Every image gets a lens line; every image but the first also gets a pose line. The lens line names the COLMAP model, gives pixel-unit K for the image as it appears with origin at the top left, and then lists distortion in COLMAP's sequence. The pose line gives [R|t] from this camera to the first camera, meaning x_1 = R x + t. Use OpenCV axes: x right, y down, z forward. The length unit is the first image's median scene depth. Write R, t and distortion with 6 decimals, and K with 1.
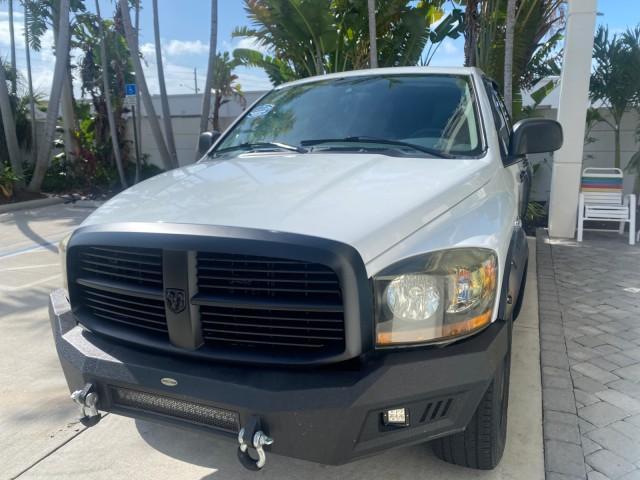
lens RADIAL K [[489.5, 0, 320.0], [0, 489.5, 238.8], [0, 0, 1]] dist [-0.000492, -0.002625]
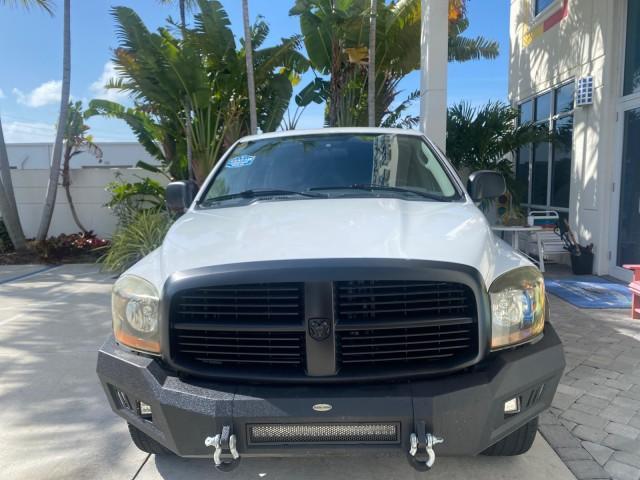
lens RADIAL K [[487.2, 0, 320.3], [0, 487.2, 240.2], [0, 0, 1]] dist [0.014016, 0.001706]
pose [[0.939491, -0.034077, 0.340874, -0.111667], [0.070158, 0.993089, -0.094087, 0.005457], [-0.335311, 0.112309, 0.935389, -0.004647]]
